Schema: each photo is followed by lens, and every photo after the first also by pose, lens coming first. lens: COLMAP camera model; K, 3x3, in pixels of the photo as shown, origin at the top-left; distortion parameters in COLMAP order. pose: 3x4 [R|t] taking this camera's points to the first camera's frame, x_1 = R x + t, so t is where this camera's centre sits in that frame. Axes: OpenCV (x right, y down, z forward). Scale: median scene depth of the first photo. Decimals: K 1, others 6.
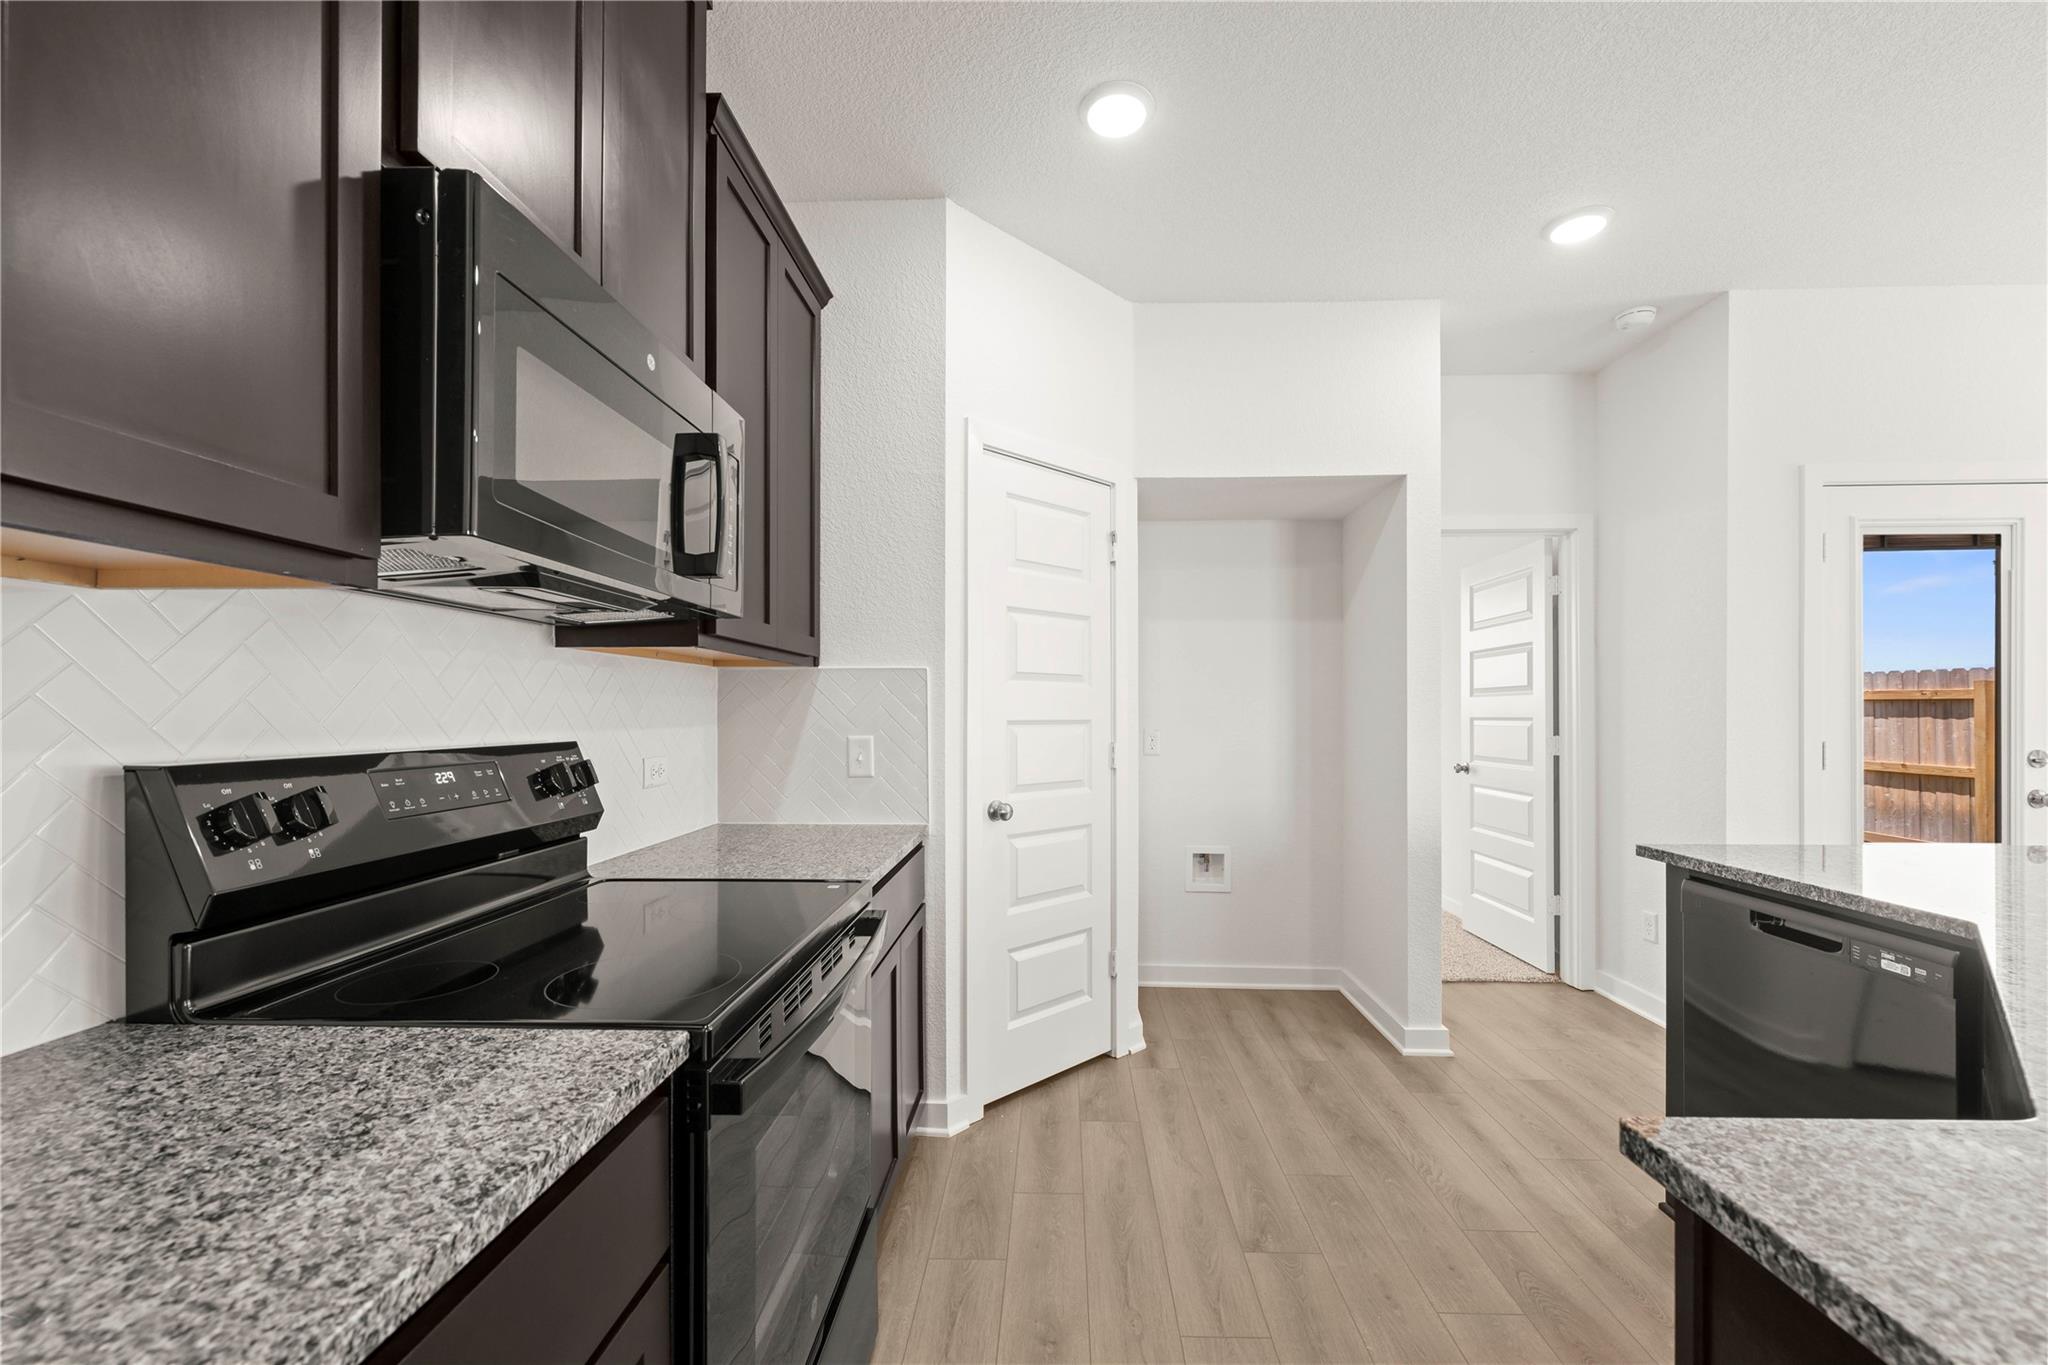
lens RADIAL K [[823.5, 0, 1032.9], [0, 823.5, 711.4], [0, 0, 1]] dist [-0.001041, -0.000154]
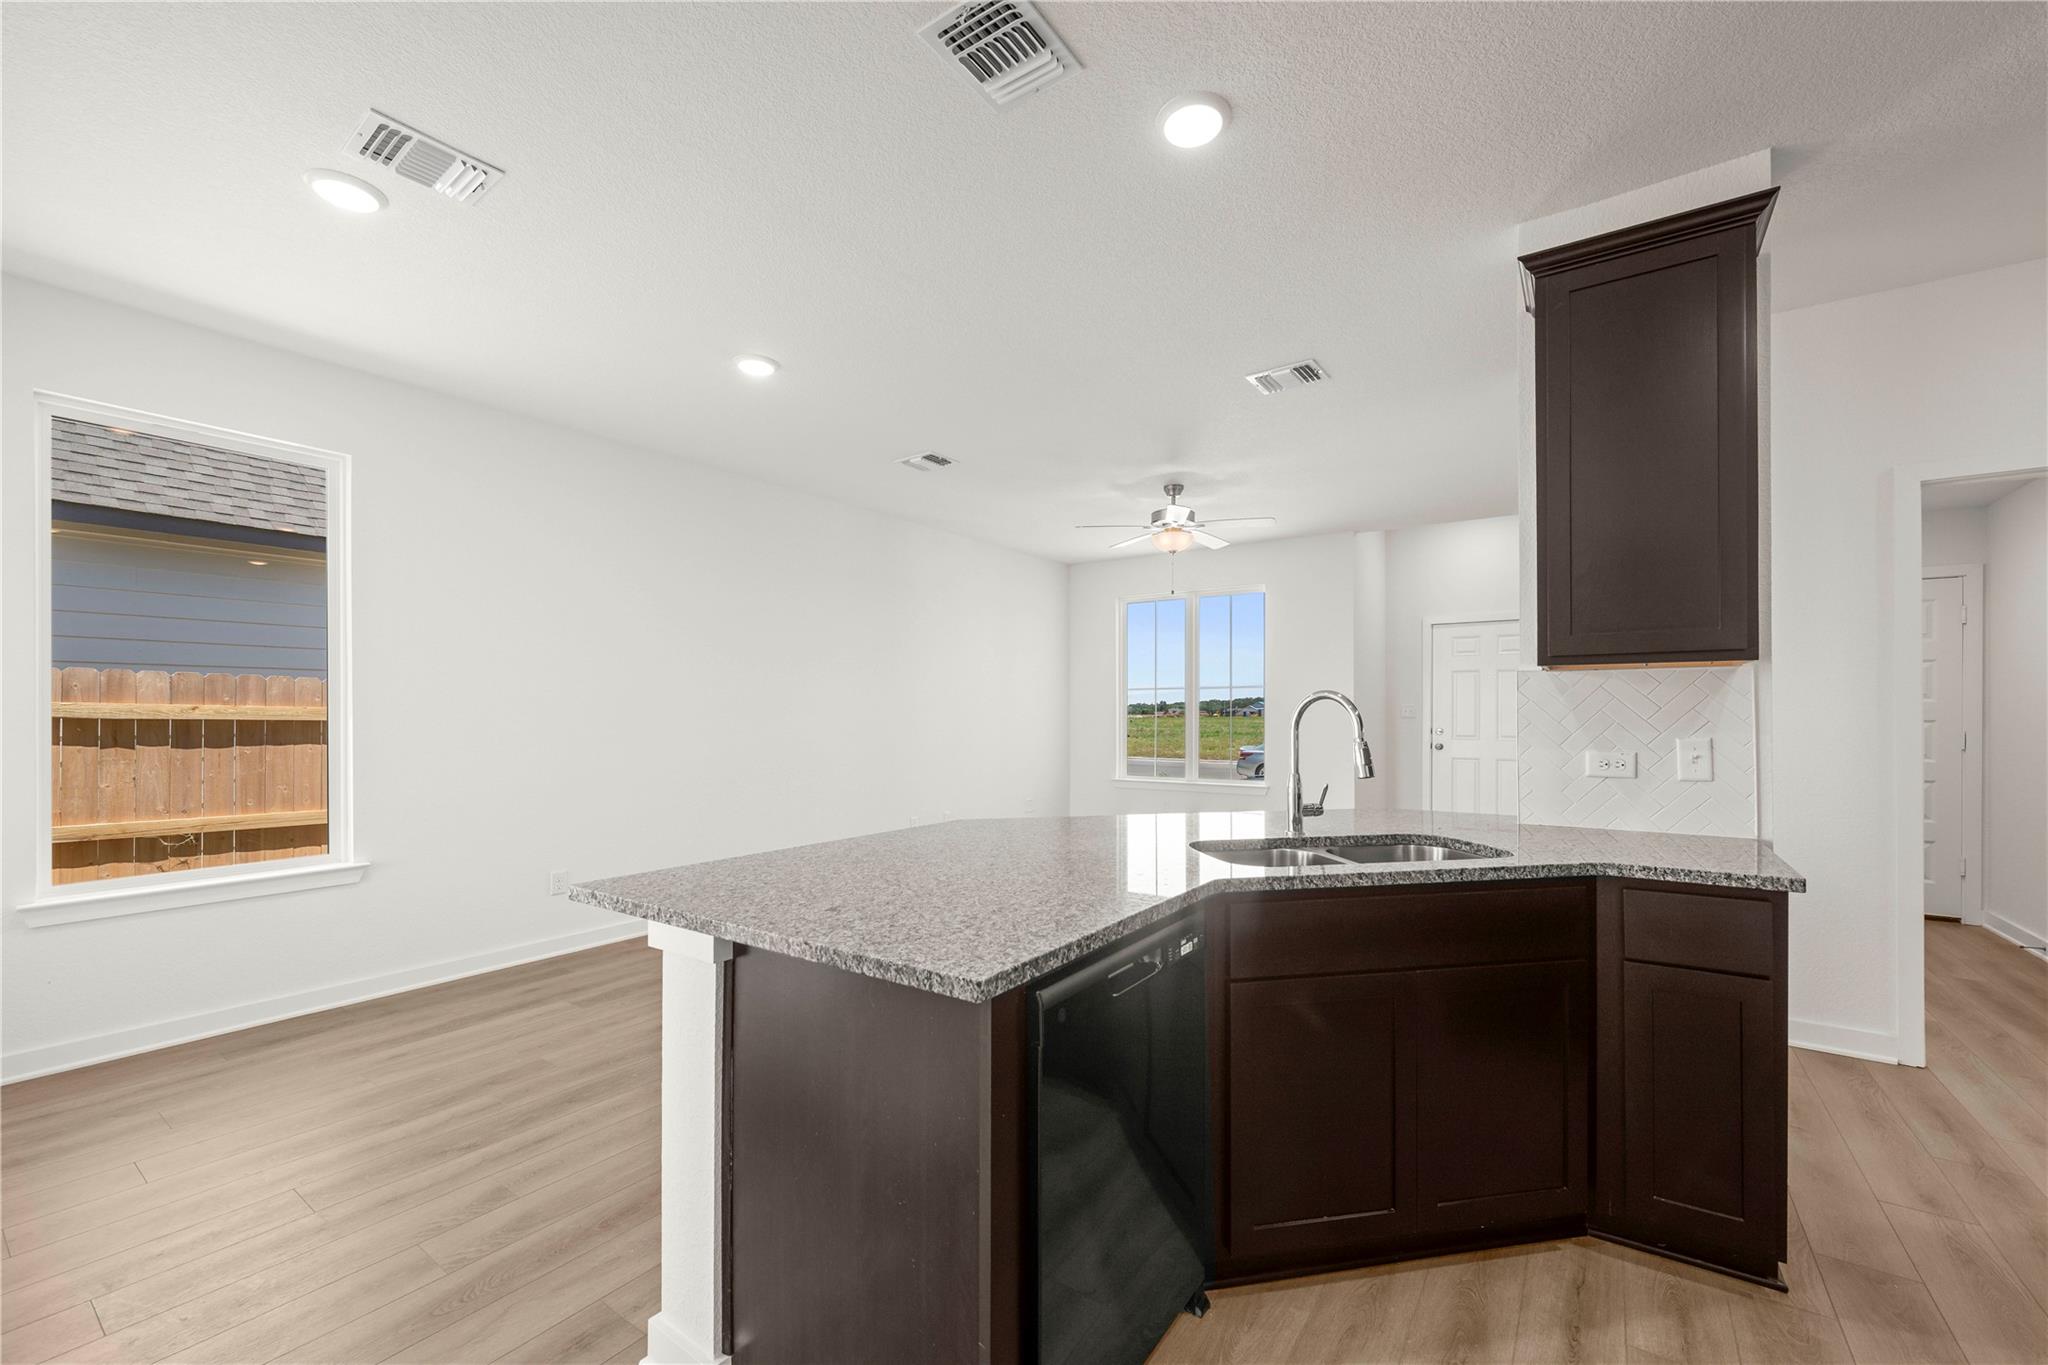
lens RADIAL K [[820.7, 0, 1024.6], [0, 820.7, 693.4], [0, 0, 1]] dist [-0.000718, -0.000092]
pose [[-0.840456, 0.014700, 0.541680, 0.312225], [0.000928, 0.999670, -0.025687, -0.001639], [-0.541879, -0.021086, -0.840192, 1.016361]]
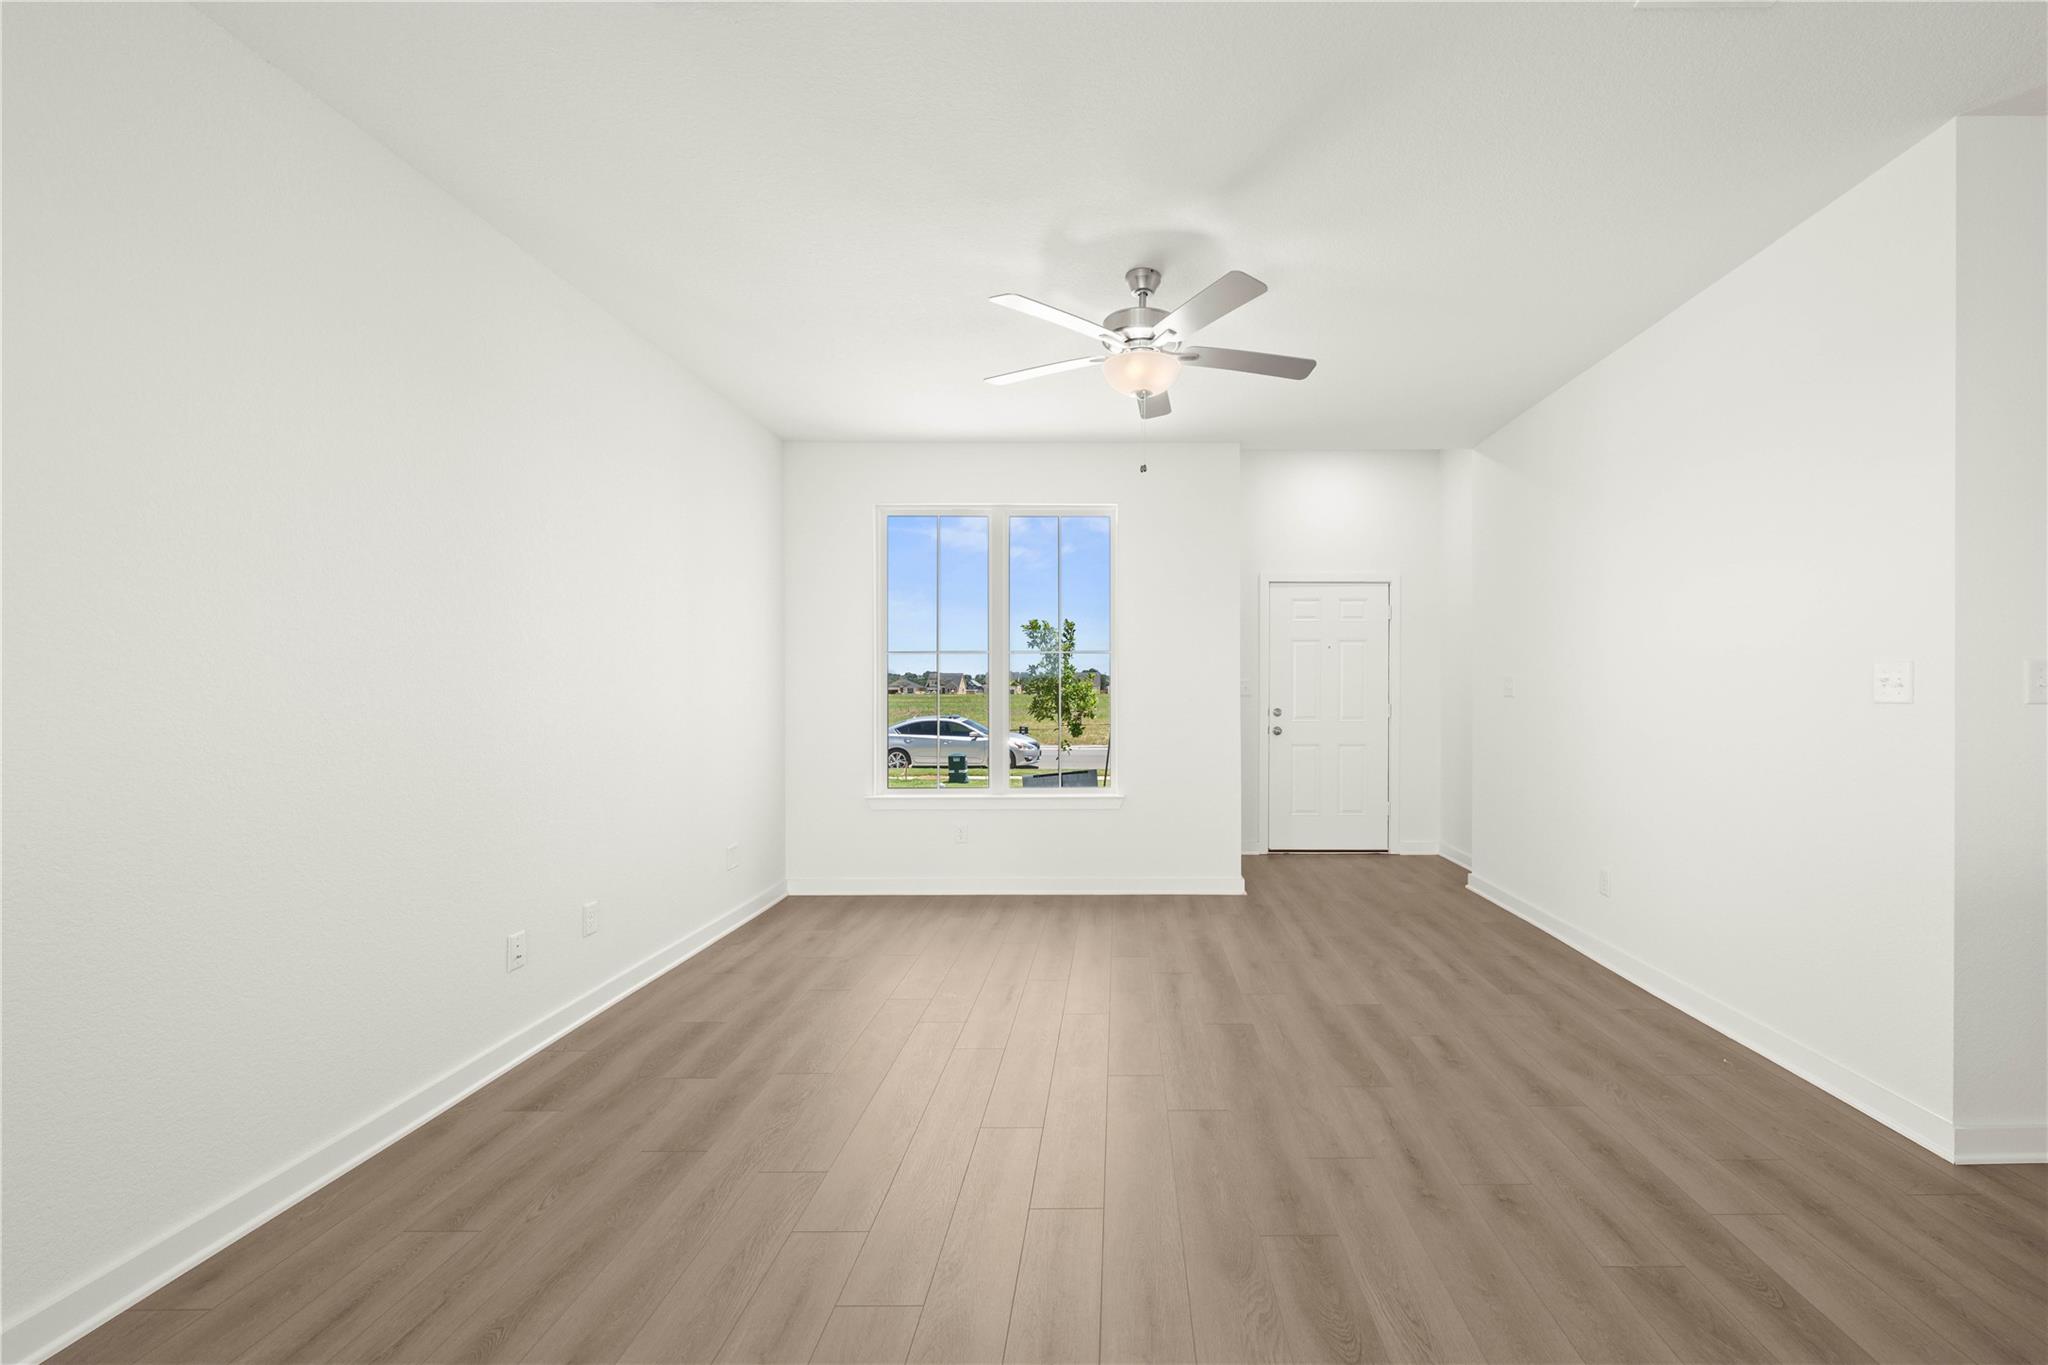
lens RADIAL K [[832.0, 0, 1118.9], [0, 832.0, 699.7], [0, 0, 1]] dist [-0.017069, -0.000270]
pose [[-0.999286, 0.003259, -0.037631, 1.112396], [0.002822, 0.999928, 0.011655, -0.001316], [0.037666, 0.011540, -0.999224, 0.305309]]
